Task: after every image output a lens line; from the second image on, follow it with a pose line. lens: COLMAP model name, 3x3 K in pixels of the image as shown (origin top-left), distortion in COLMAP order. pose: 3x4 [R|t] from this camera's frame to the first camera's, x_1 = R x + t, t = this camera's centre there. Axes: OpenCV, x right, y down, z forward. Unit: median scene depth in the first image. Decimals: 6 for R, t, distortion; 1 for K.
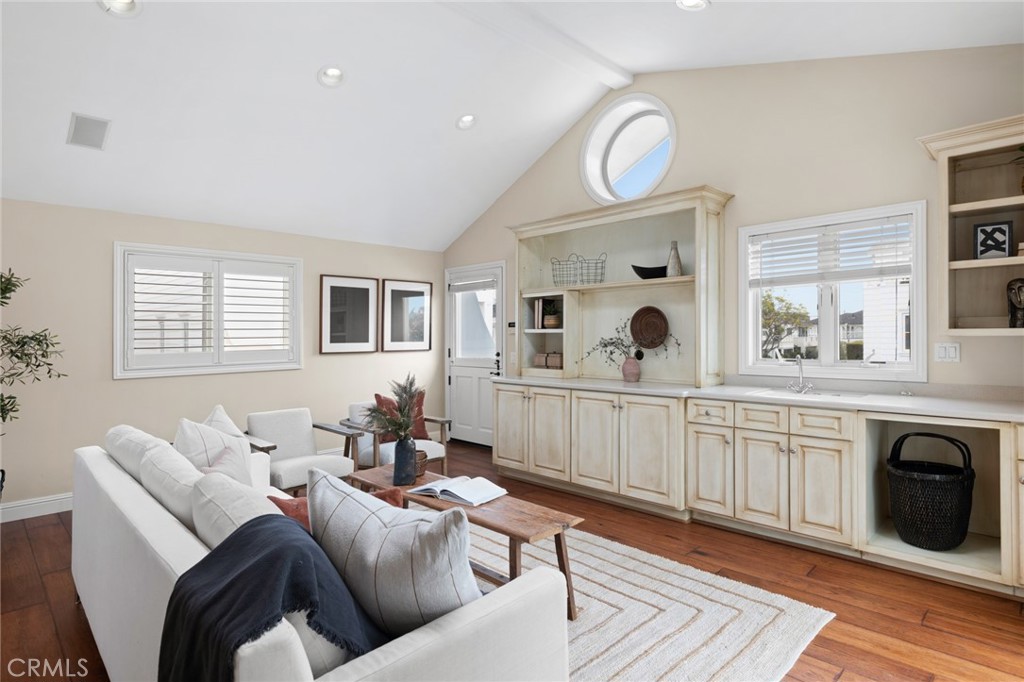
lens RADIAL K [[536.6, 0, 511.3], [0, 536.6, 326.3], [0, 0, 1]] dist [-0.000071, -0.000005]
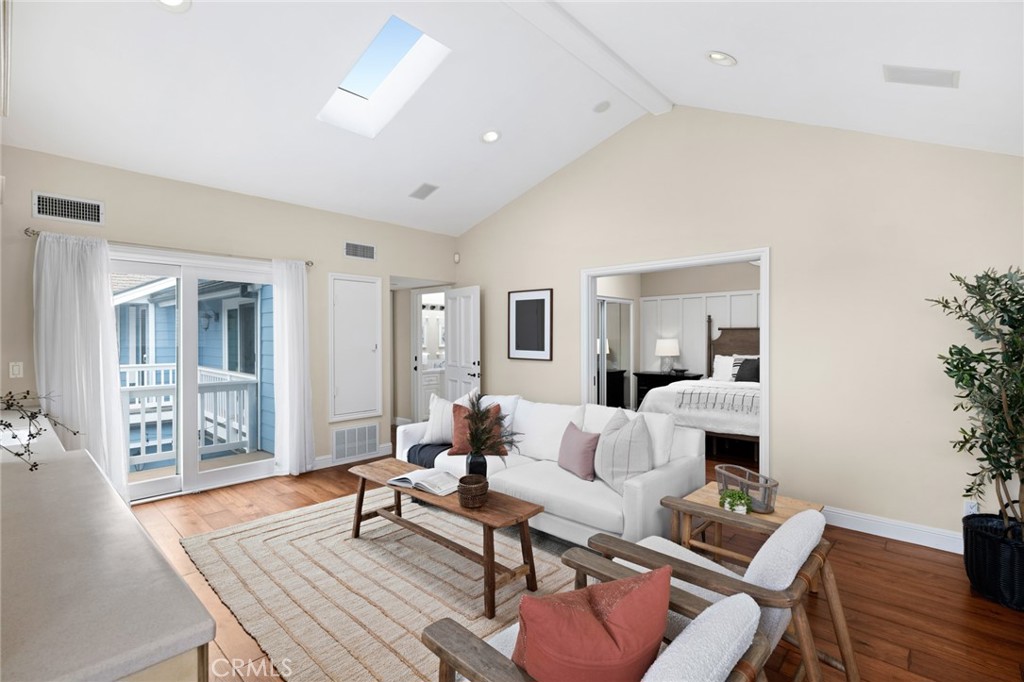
lens RADIAL K [[478.9, 0, 512.0], [0, 478.9, 341.0], [0, 0, 1]] dist [-0.001491, -0.000622]
pose [[0.046971, 0.018870, -0.998718, 0.694687], [0.003763, 0.999811, 0.019068, -0.007733], [0.998889, -0.004654, 0.046891, 0.938825]]
